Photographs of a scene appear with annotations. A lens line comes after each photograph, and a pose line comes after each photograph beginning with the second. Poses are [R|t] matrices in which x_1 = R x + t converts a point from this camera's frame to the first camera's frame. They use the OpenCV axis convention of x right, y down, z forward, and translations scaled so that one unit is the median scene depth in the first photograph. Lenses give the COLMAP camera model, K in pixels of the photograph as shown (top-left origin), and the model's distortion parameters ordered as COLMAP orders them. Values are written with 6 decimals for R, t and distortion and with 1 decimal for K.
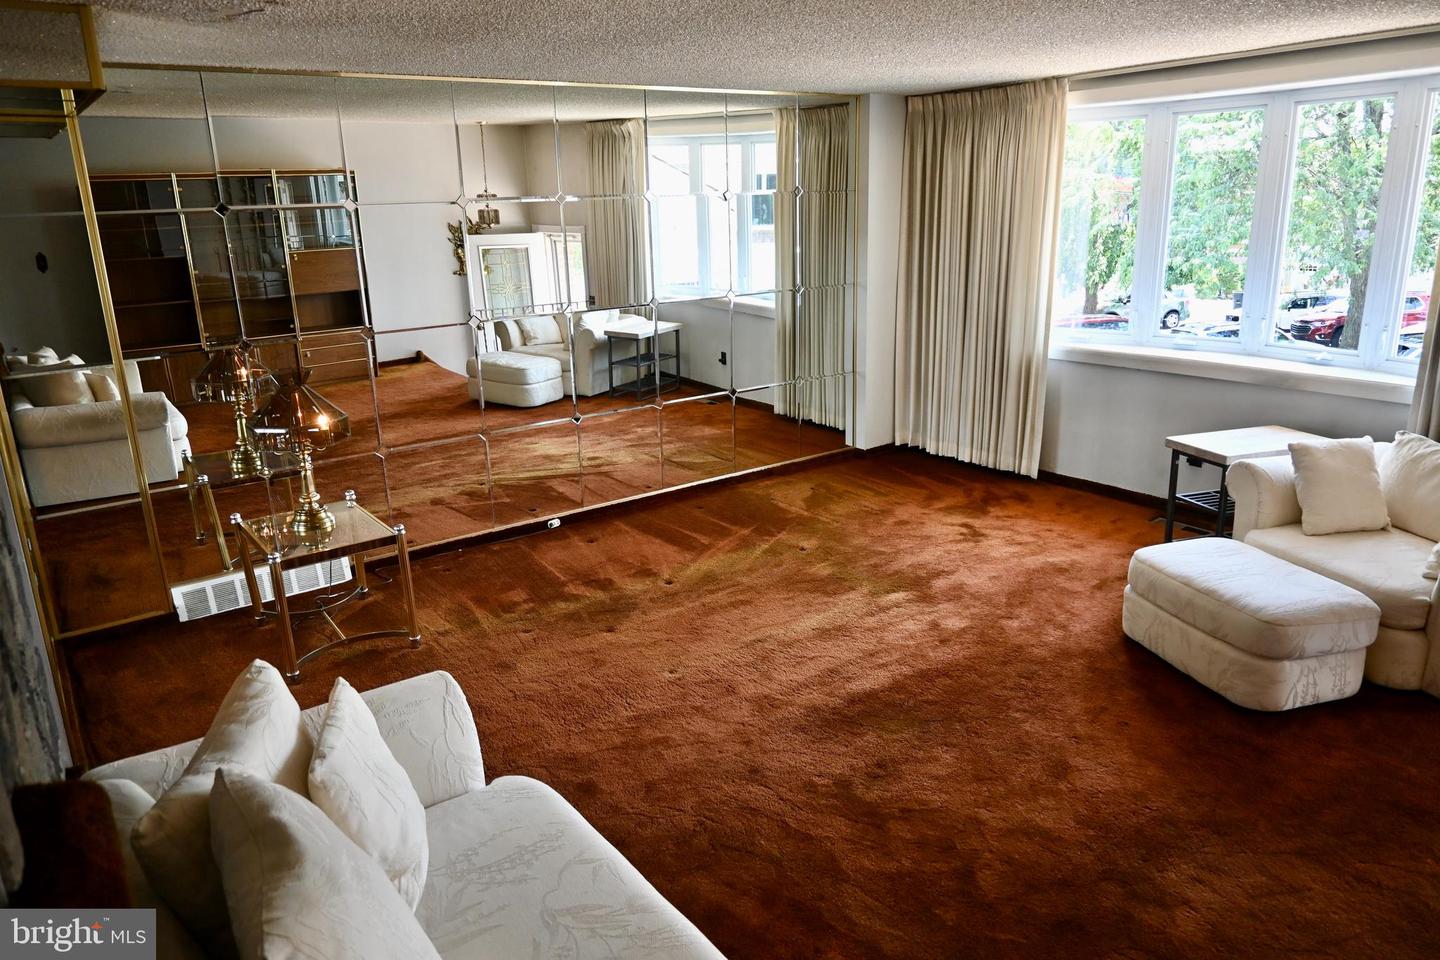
lens RADIAL K [[976.1, 0, 720.0], [0, 976.1, 480.0], [0, 0, 1]] dist [-0.005553, 0.000022]
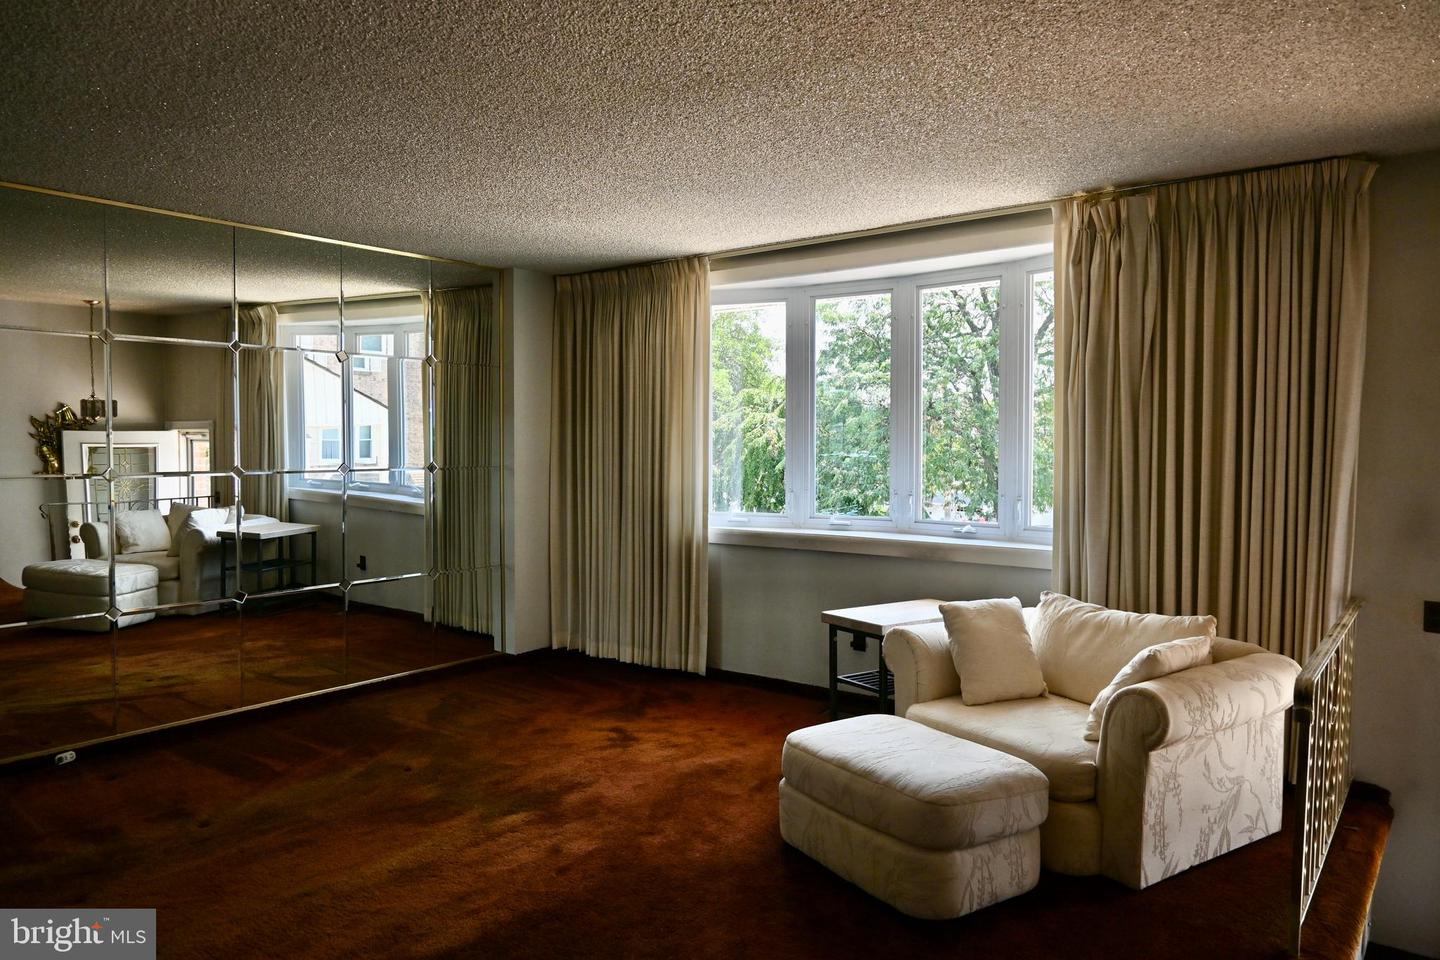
lens RADIAL K [[976.1, 0, 720.0], [0, 976.1, 480.0], [0, 0, 1]] dist [-0.005553, 0.000022]
pose [[0.959089, 0.018500, 0.282501, 0.102187], [0.050968, 0.970275, -0.236577, 0.044468], [-0.278480, 0.241297, 0.929637, 0.145022]]
